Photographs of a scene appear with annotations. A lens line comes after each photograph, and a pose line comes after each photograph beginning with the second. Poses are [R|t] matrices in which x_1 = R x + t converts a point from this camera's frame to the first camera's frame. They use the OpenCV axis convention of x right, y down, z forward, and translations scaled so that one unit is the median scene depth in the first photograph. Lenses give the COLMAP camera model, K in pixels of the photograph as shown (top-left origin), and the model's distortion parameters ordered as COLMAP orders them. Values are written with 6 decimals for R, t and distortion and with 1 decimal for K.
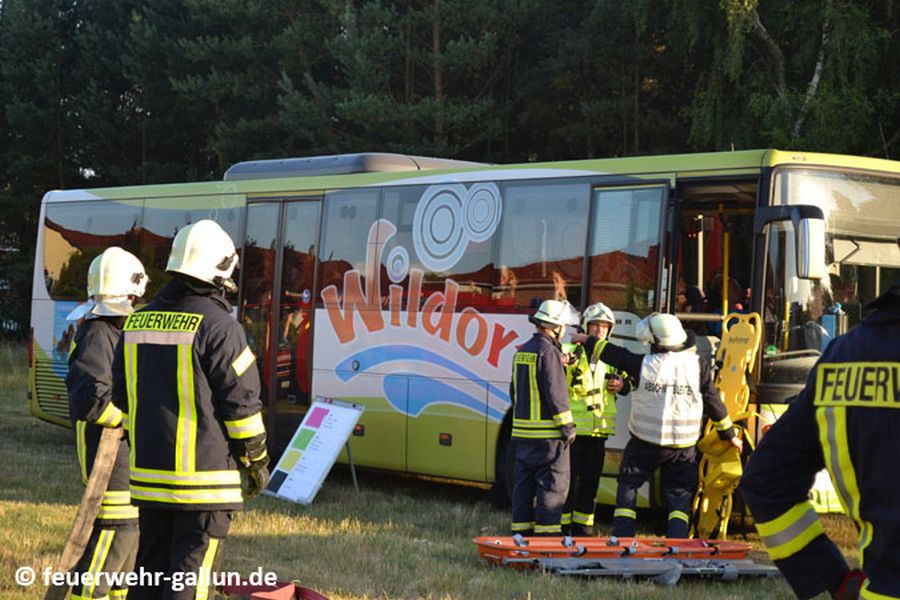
lens RADIAL K [[2108.1, 0, 450.0], [0, 2108.1, 300.0], [0, 0, 1]] dist [0.010615, 0.133448]
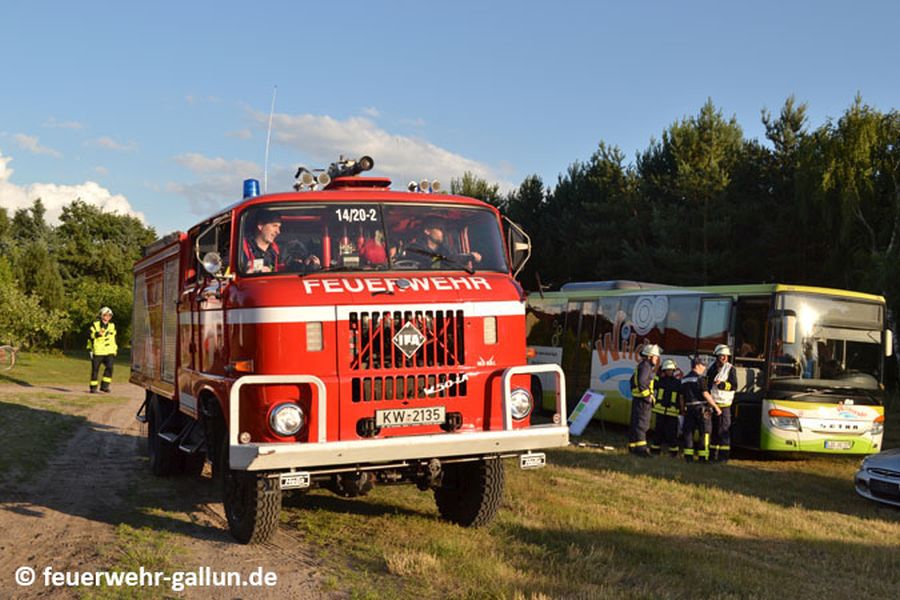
lens RADIAL K [[1051.2, 0, 448.6], [0, 1051.2, 313.4], [0, 0, 1]] dist [-0.129654, 0.401008]
pose [[0.957892, 0.027856, -0.285775, 0.113960], [-0.036680, 0.999000, -0.025571, -0.000371], [0.284777, 0.034976, 0.957955, -0.115576]]
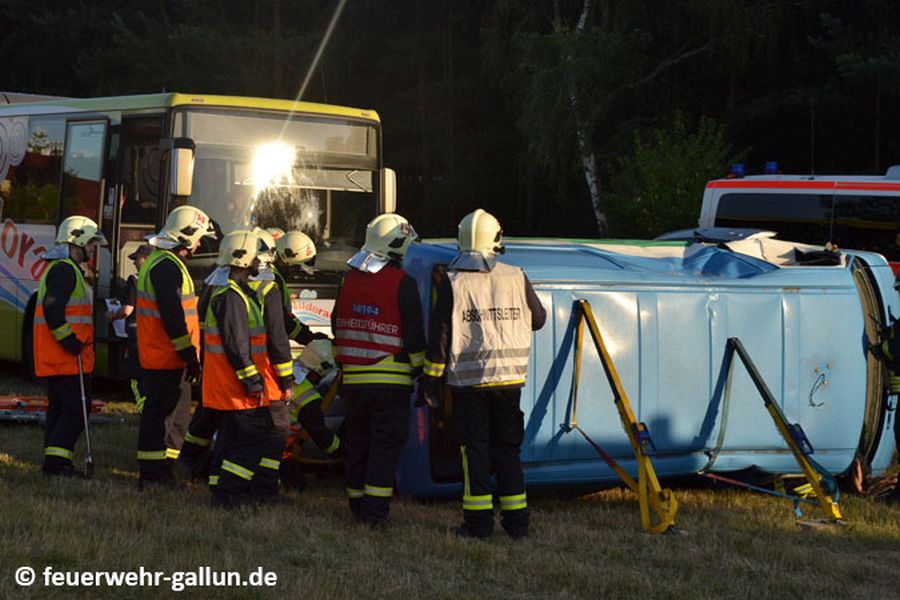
lens RADIAL K [[2108.1, 0, 450.0], [0, 2108.1, 300.0], [0, 0, 1]] dist [0.010615, 0.133448]
pose [[0.998961, 0.007303, -0.044989, 0.314822], [-0.005562, 0.999236, 0.038690, 0.001826], [0.045237, -0.038400, 0.998238, -0.211506]]
